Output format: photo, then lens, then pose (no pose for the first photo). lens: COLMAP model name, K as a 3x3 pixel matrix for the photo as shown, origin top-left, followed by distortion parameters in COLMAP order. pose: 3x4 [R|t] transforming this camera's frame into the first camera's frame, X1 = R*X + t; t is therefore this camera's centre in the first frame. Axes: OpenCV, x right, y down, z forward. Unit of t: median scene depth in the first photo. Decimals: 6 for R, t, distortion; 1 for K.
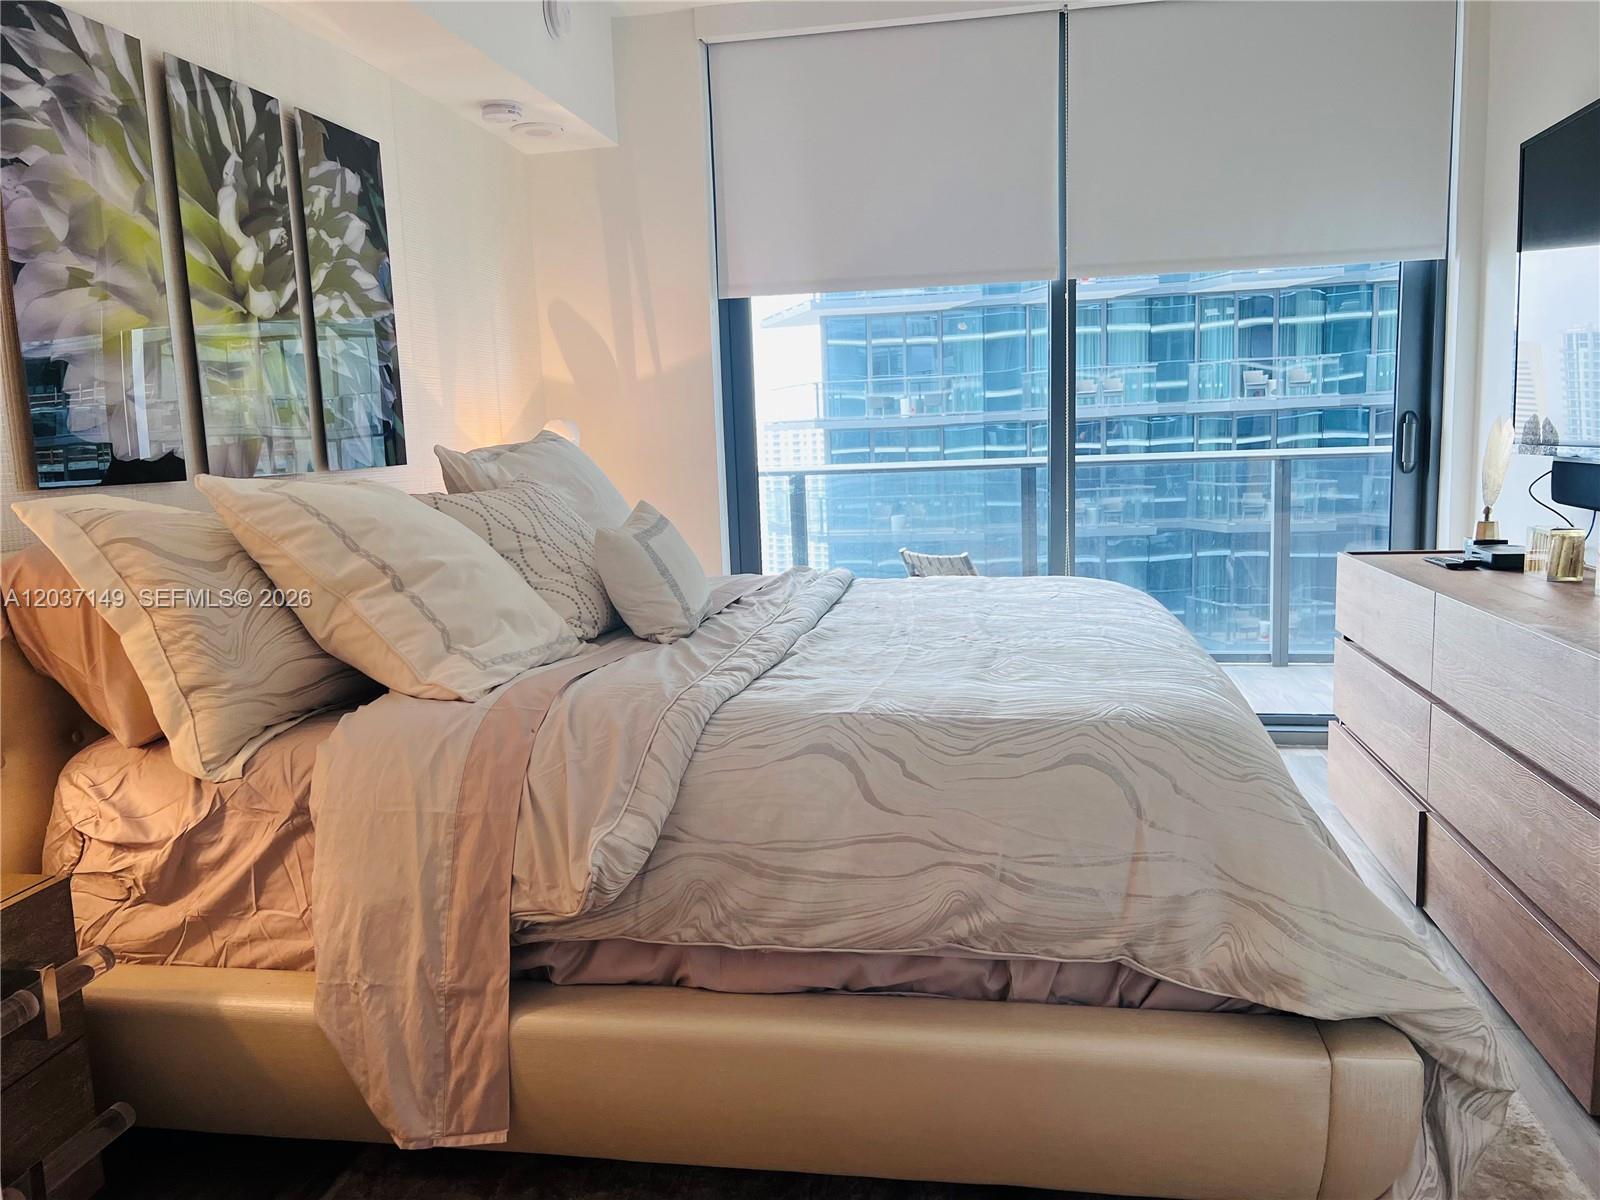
lens RADIAL K [[1206.0, 0, 801.0], [0, 1206.0, 597.1], [0, 0, 1]] dist [0.046637, -0.039422]
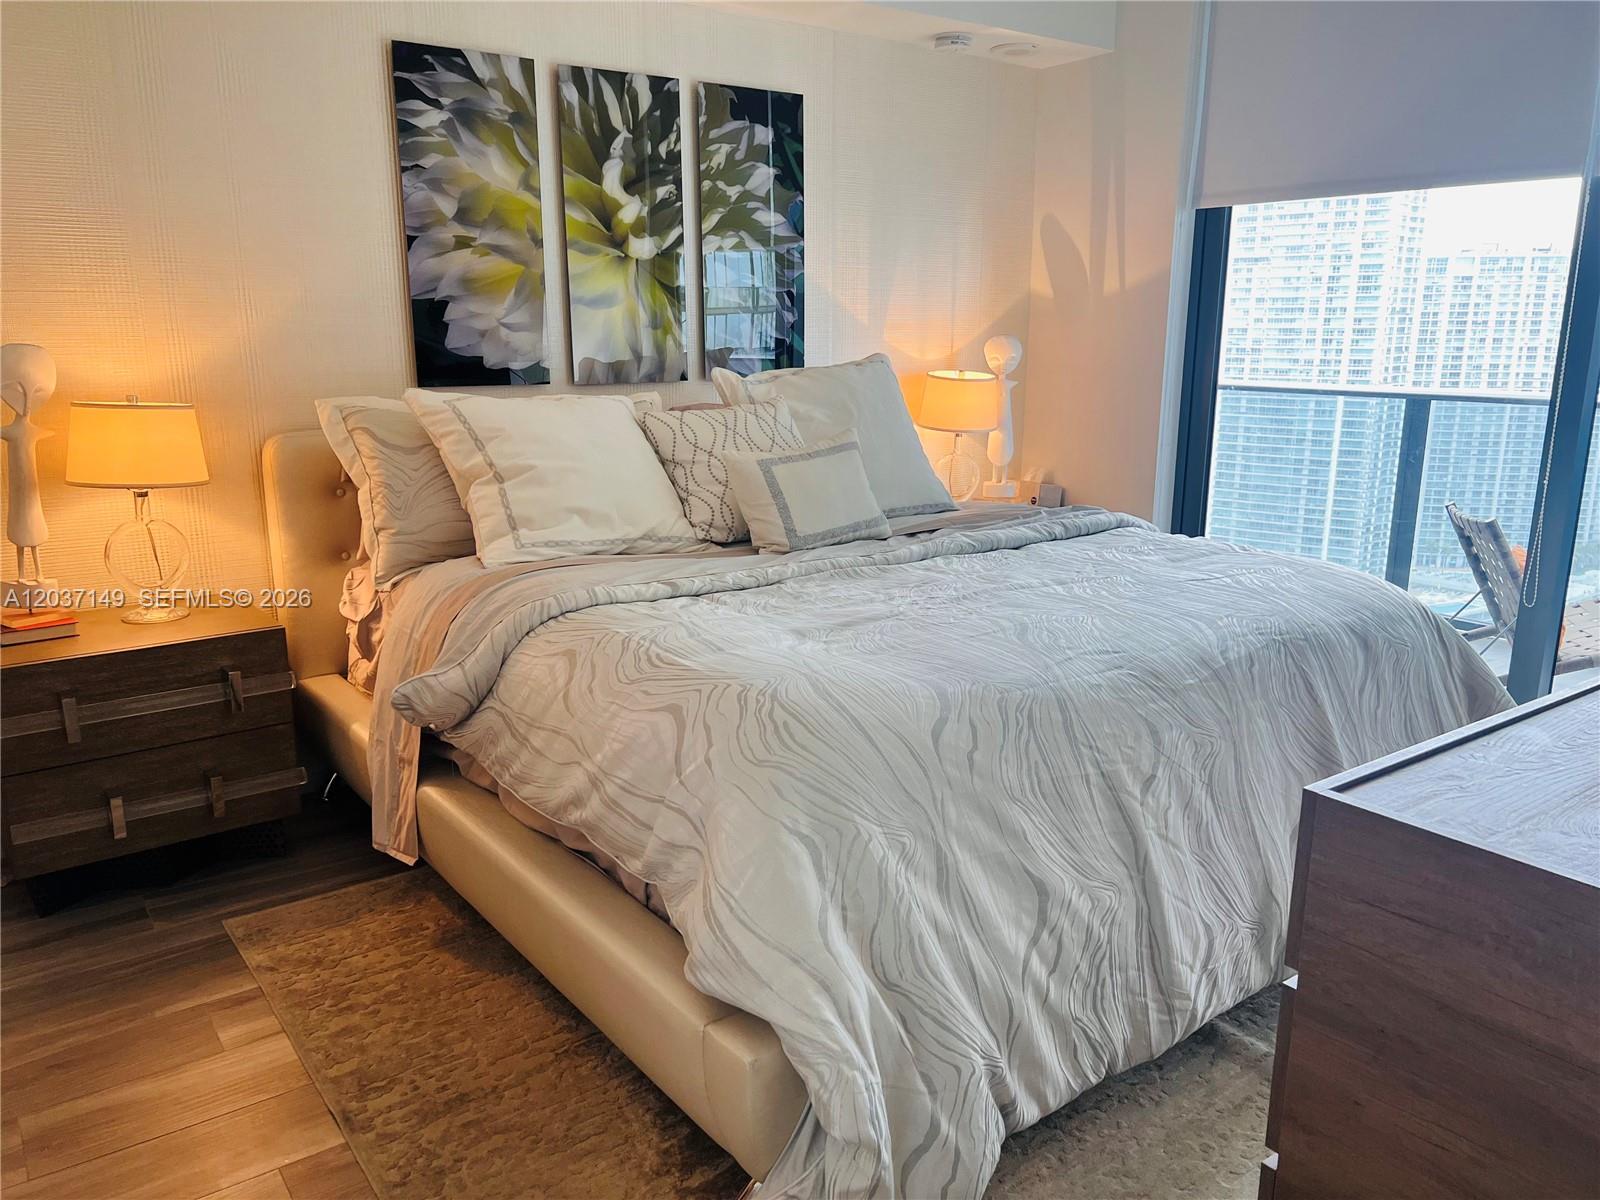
lens RADIAL K [[1206.0, 0, 792.7], [0, 1206.0, 606.4], [0, 0, 1]] dist [0.046637, -0.039422]
pose [[0.725495, 0.194237, -0.660249, 0.620384], [-0.121460, 0.980425, 0.154966, -0.088609], [0.677425, -0.032233, 0.734885, 0.151825]]
